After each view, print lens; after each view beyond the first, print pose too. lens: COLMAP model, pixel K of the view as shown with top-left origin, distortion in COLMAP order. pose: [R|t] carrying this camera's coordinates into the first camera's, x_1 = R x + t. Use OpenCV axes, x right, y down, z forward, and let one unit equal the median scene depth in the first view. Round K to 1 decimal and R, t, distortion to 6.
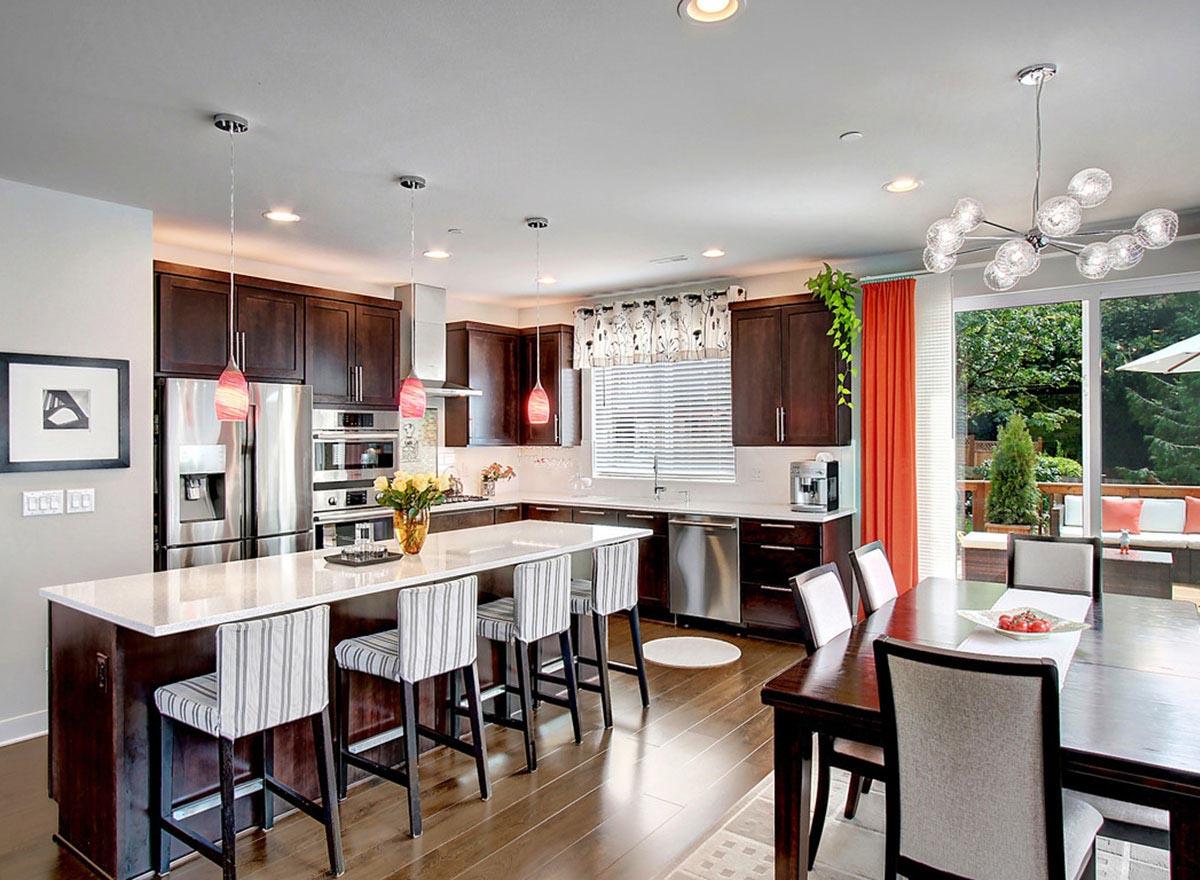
lens RADIAL K [[746.0, 0, 600.0], [0, 746.0, 440.0], [0, 0, 1]] dist [-0.001643, 0.000382]
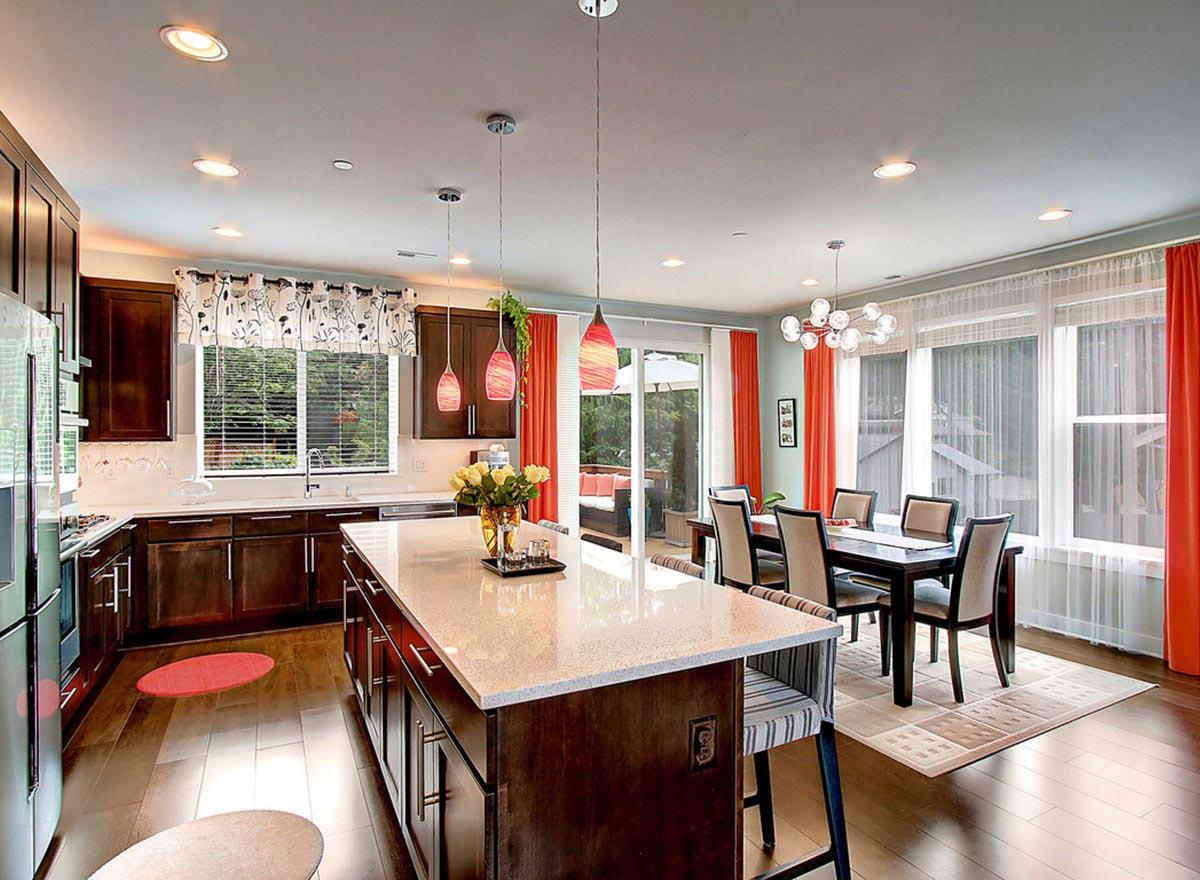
lens RADIAL K [[628.7, 0, 604.9], [0, 628.7, 440.7], [0, 0, 1]] dist [-0.019662, 0.000779]
pose [[0.448940, -0.006563, 0.893538, -0.457165], [0.000515, 0.999975, 0.007086, 0.004512], [-0.893562, -0.002721, 0.448932, 0.314955]]
